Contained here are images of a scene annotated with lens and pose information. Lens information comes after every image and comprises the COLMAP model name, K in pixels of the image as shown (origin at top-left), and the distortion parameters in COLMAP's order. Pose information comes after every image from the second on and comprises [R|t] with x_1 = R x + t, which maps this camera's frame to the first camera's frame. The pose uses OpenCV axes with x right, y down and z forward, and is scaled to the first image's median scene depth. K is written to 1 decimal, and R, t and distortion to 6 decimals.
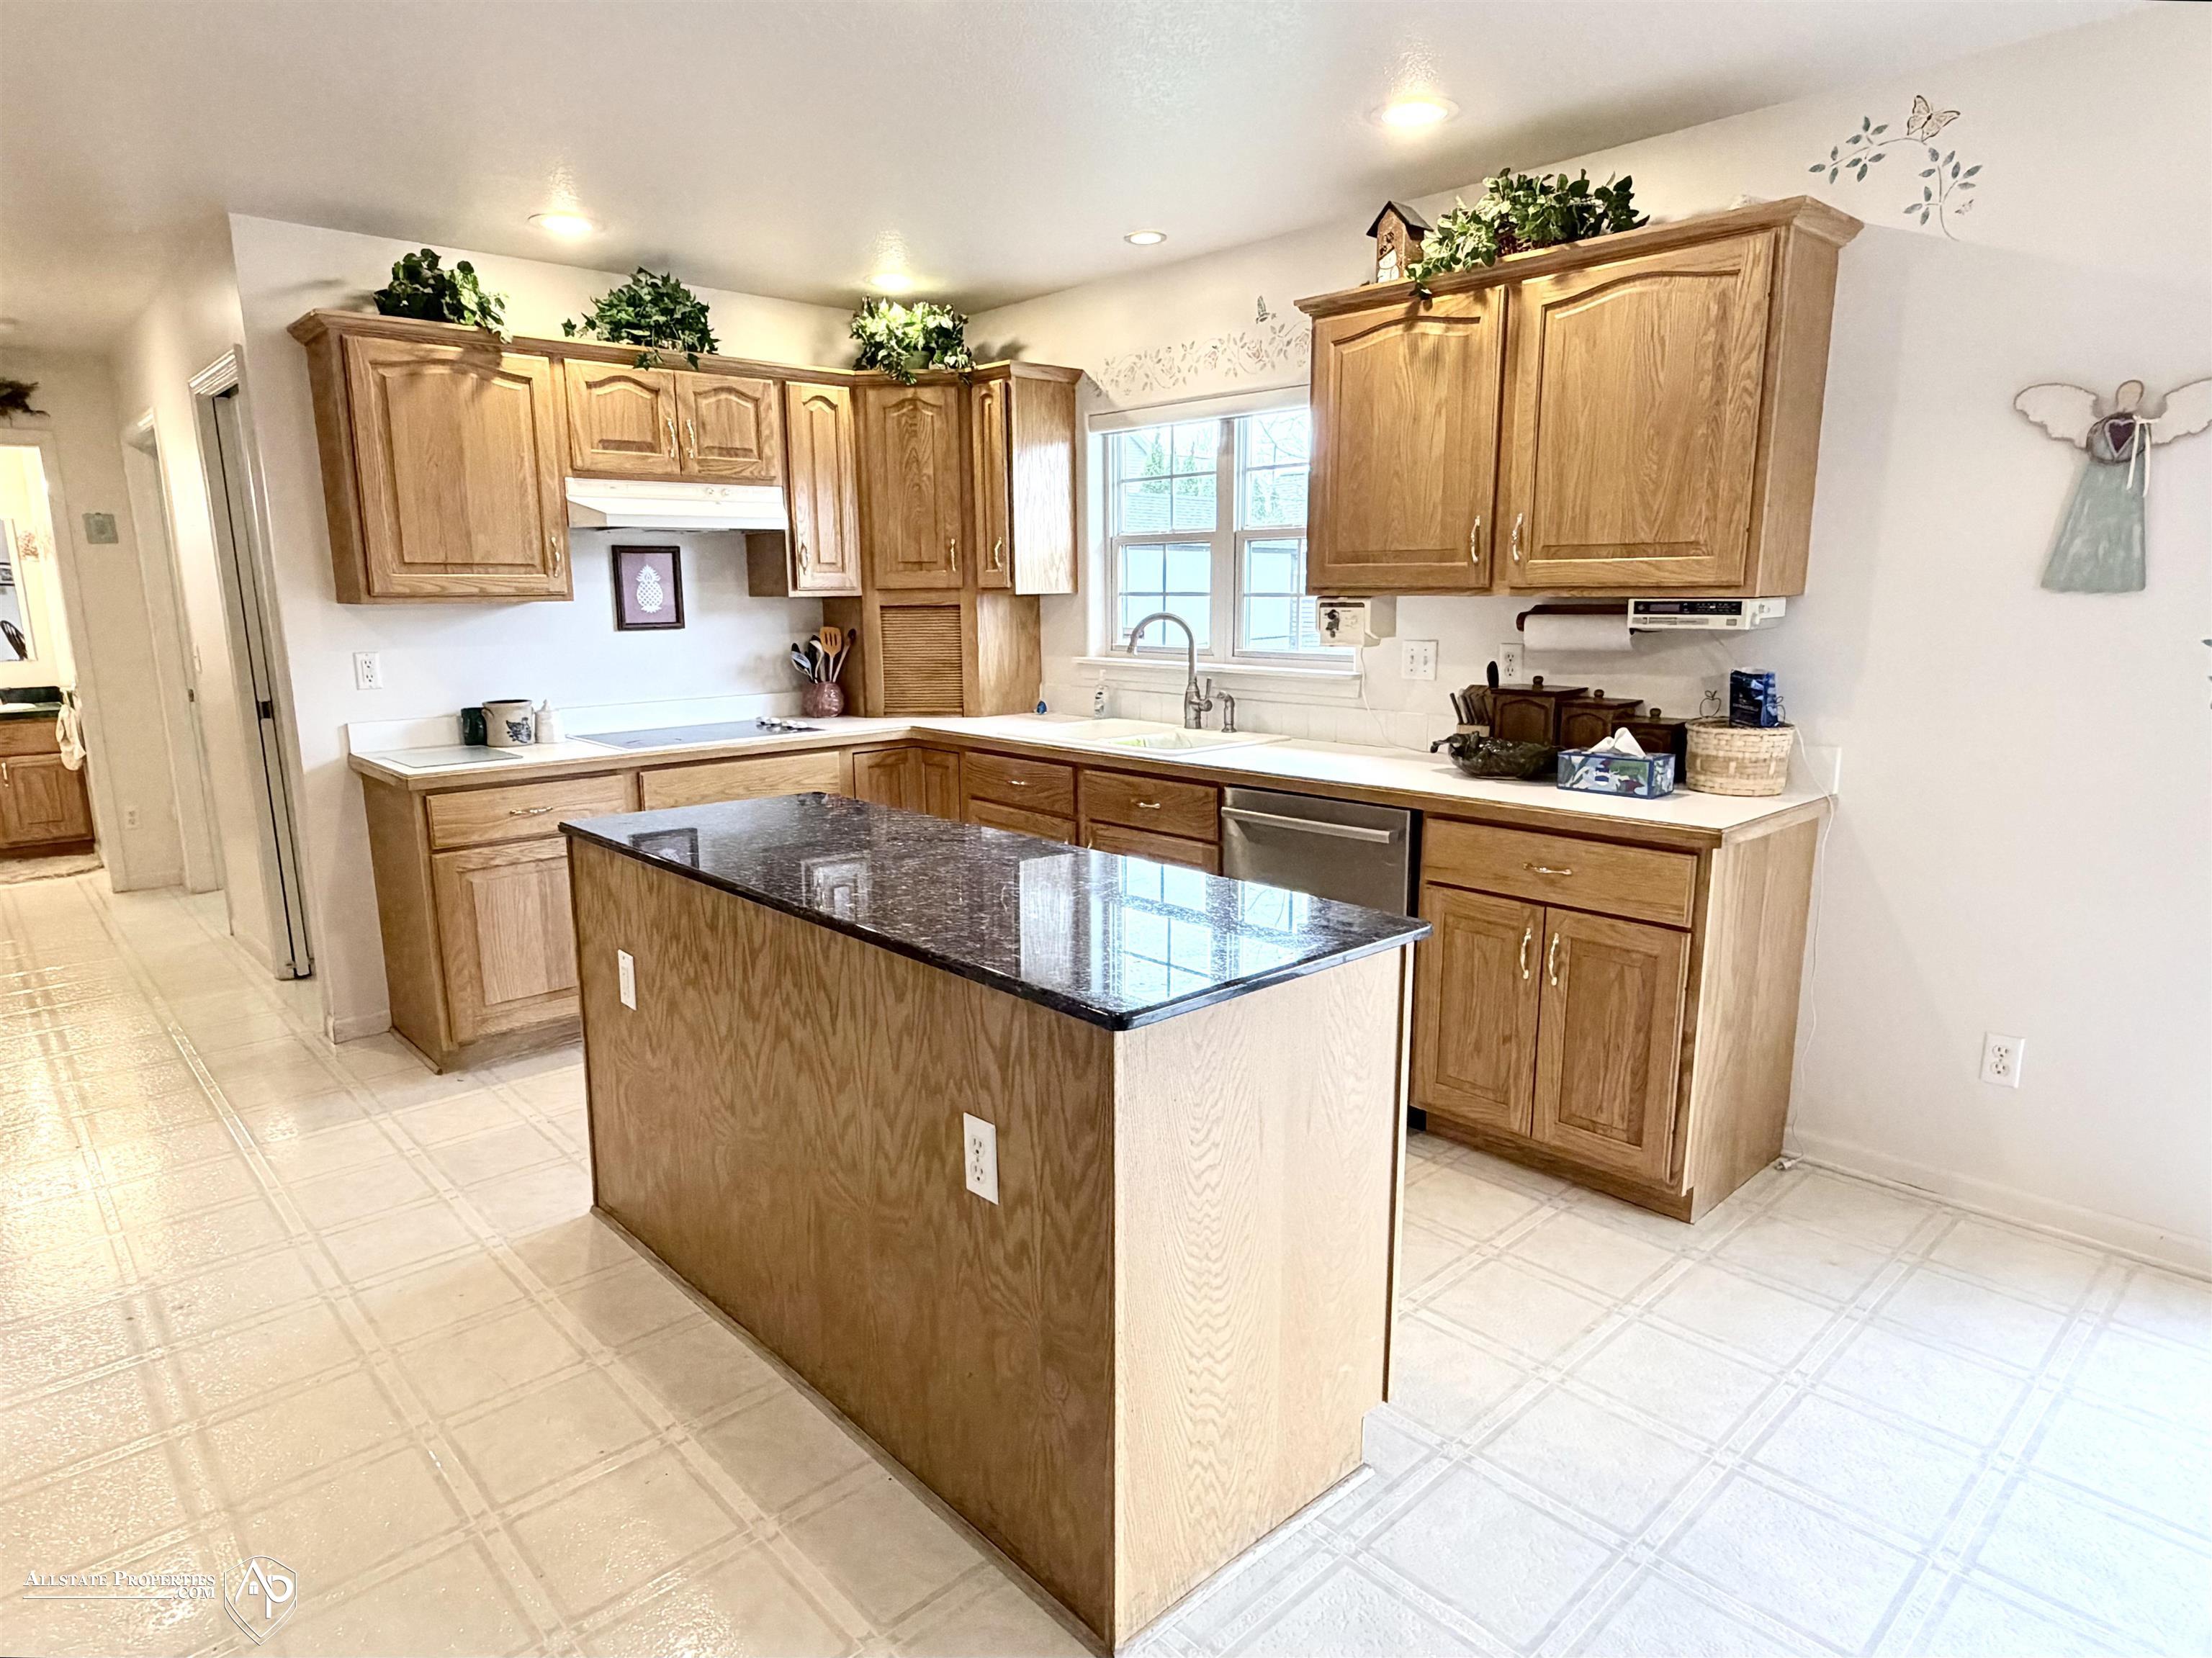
lens RADIAL K [[1294.1, 0, 1096.4], [0, 1294.1, 835.4], [0, 0, 1]] dist [0.005499, 0.000867]
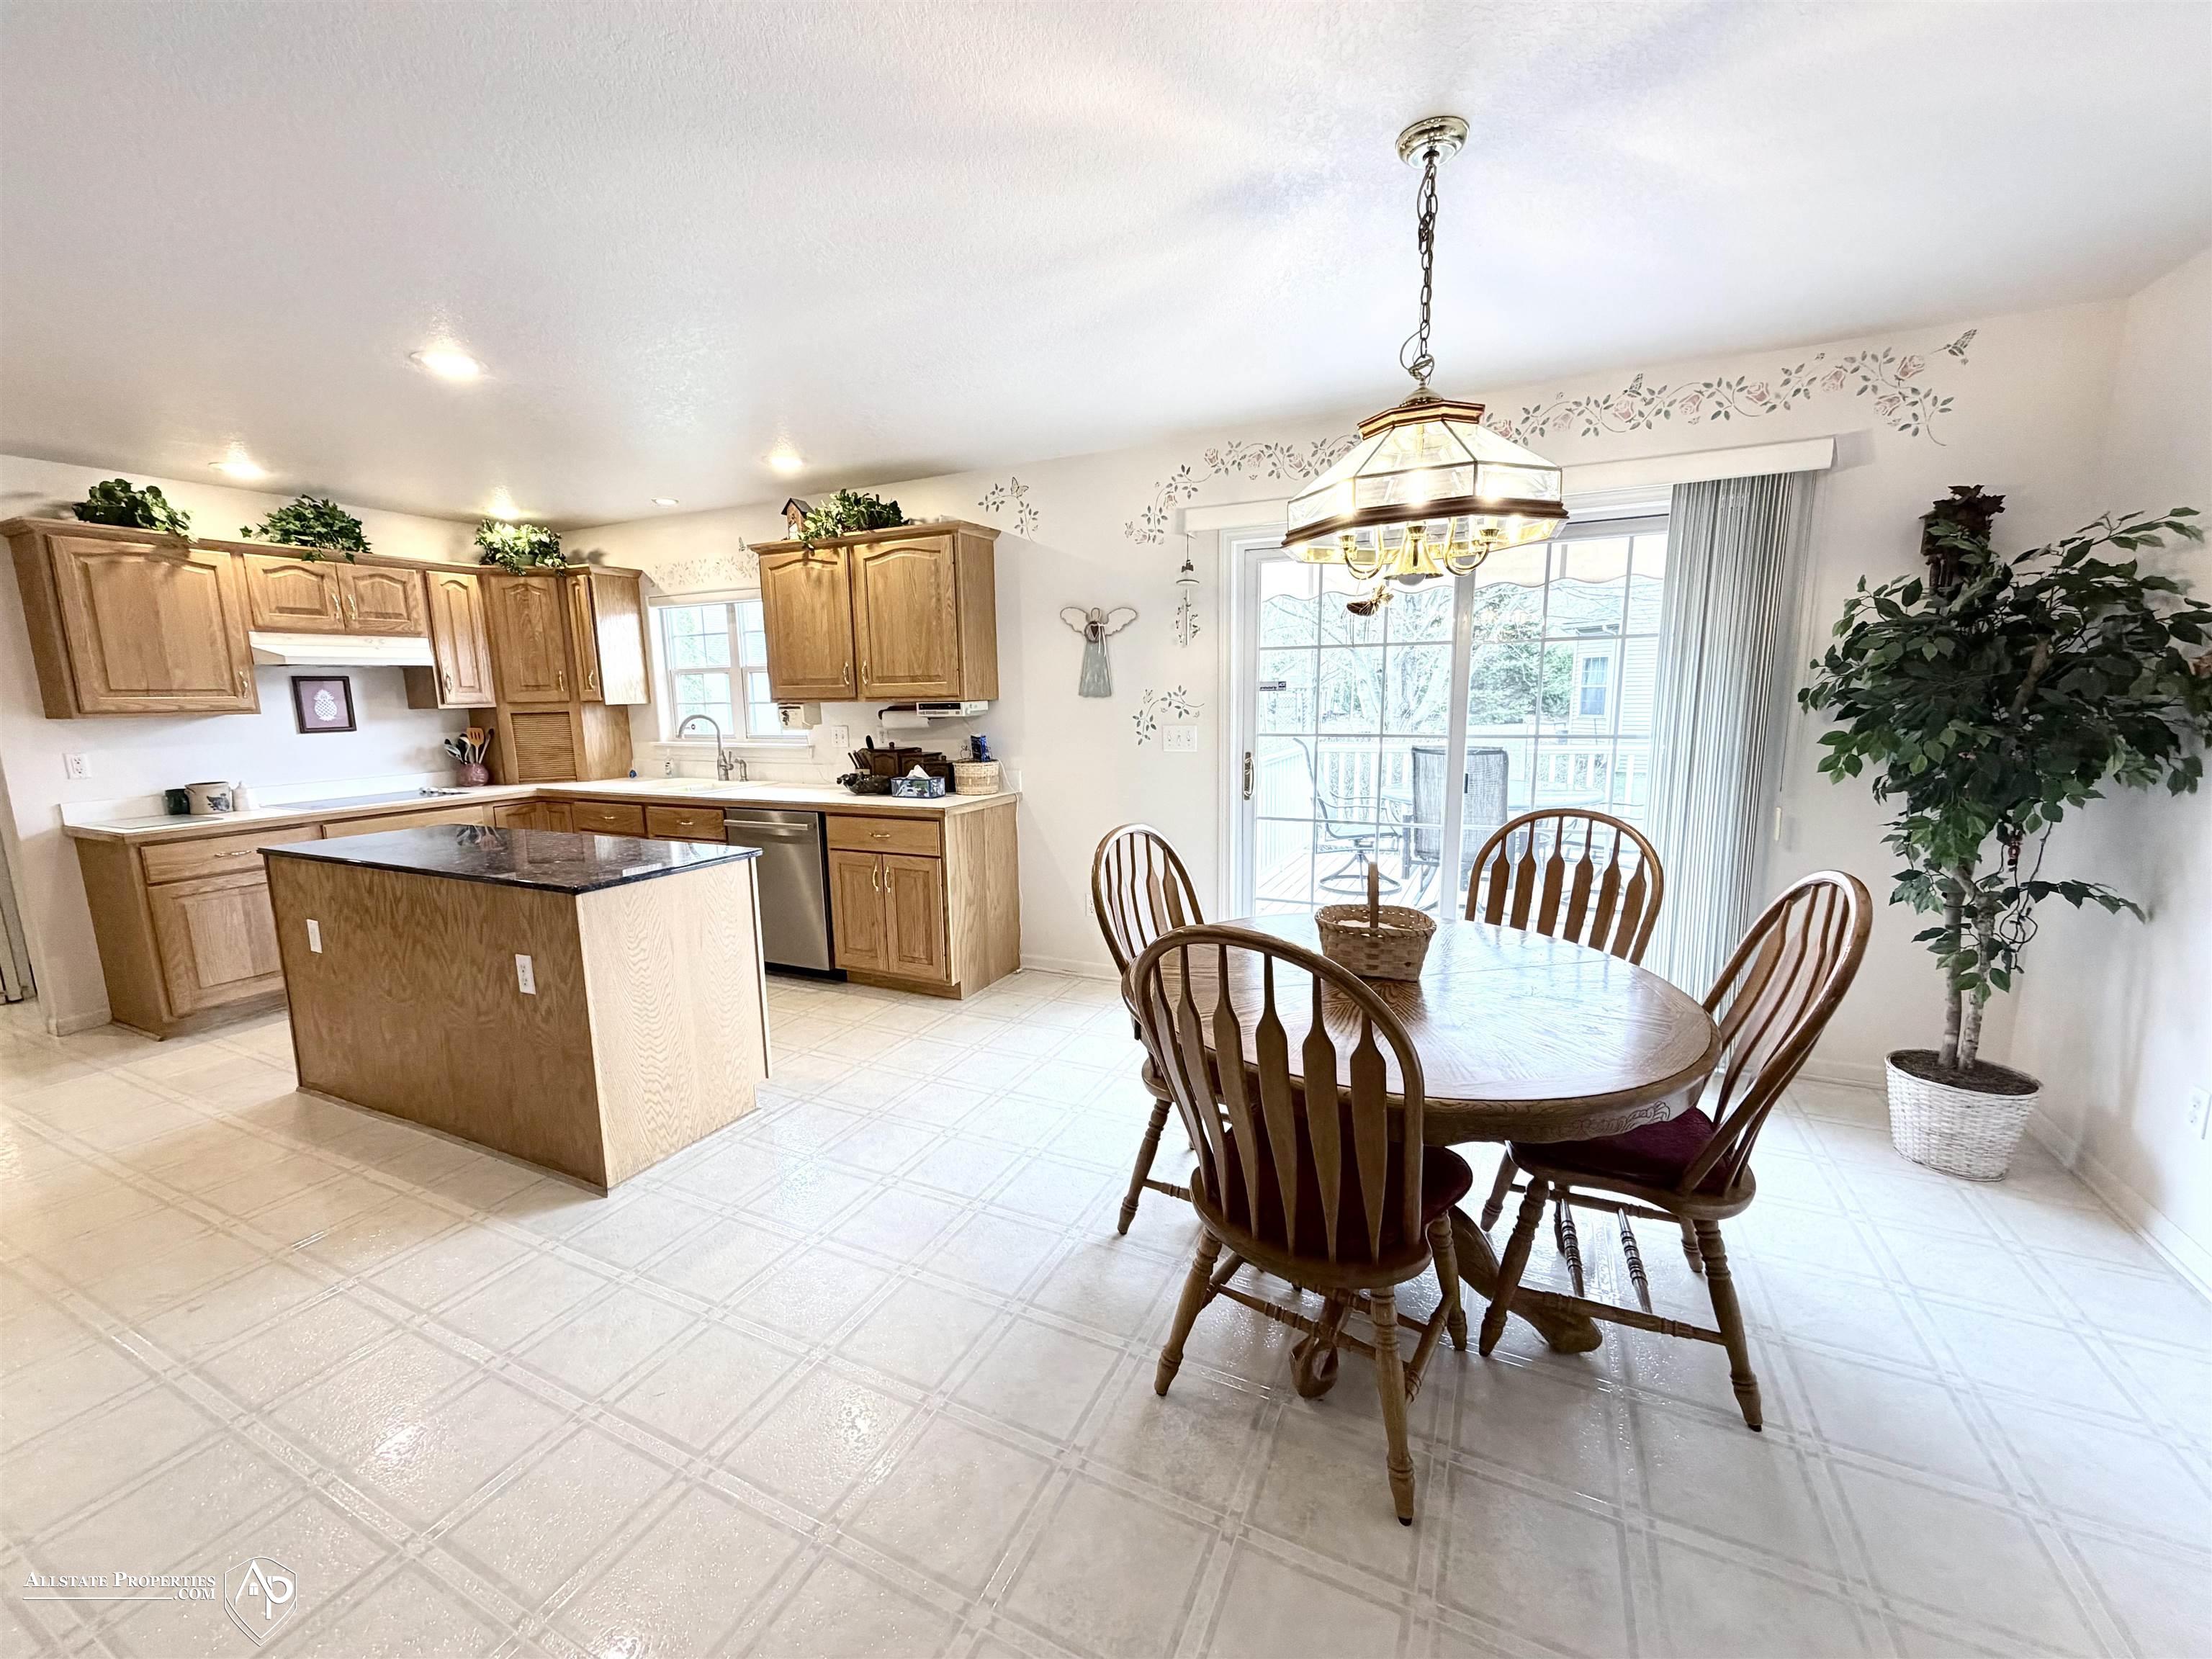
lens RADIAL K [[883.7, 0, 1095.0], [0, 883.7, 831.5], [0, 0, 1]] dist [0.004383, 0.000311]
pose [[0.931538, -0.066913, 0.357434, 0.142410], [0.080664, 0.996460, -0.023686, 0.068055], [-0.354584, 0.050897, 0.933638, -0.350204]]
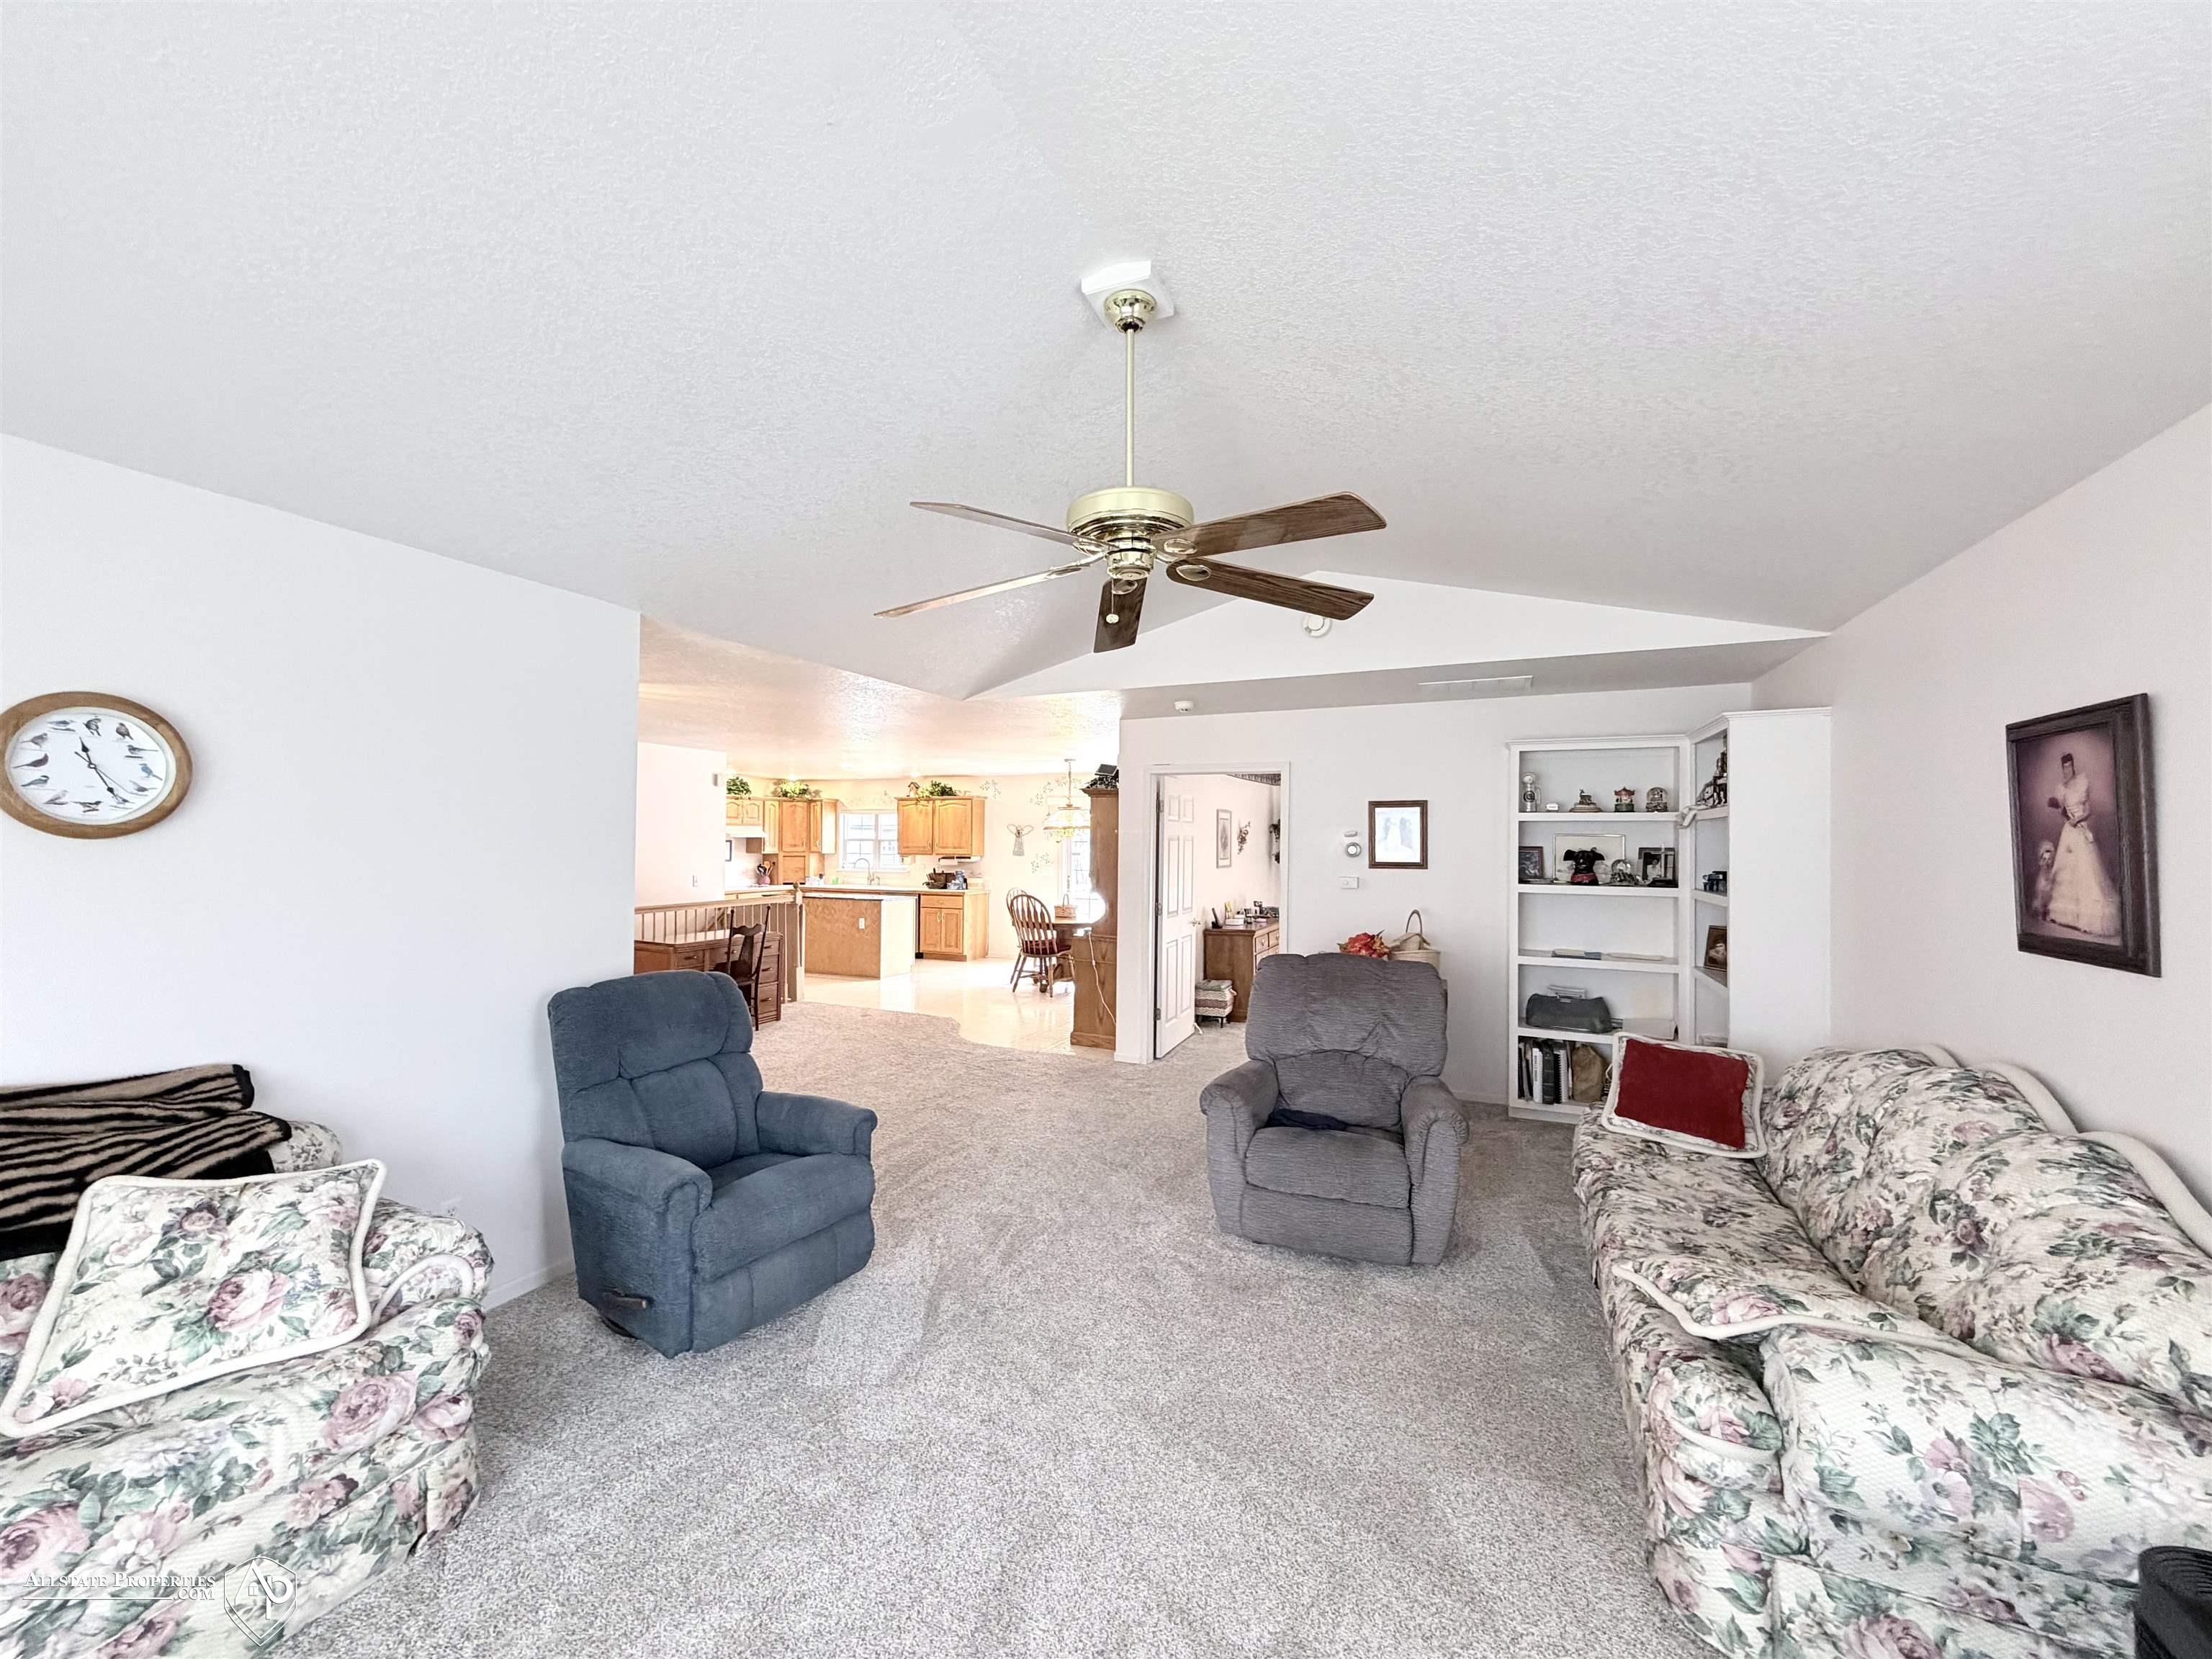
lens RADIAL K [[883.7, 0, 1095.4], [0, 883.7, 829.4], [0, 0, 1]] dist [0.004383, 0.000311]
pose [[0.920183, 0.019416, 0.391008, -0.488042], [0.060891, 0.979516, -0.191938, 0.436511], [-0.386725, 0.200427, 0.900152, -2.476981]]
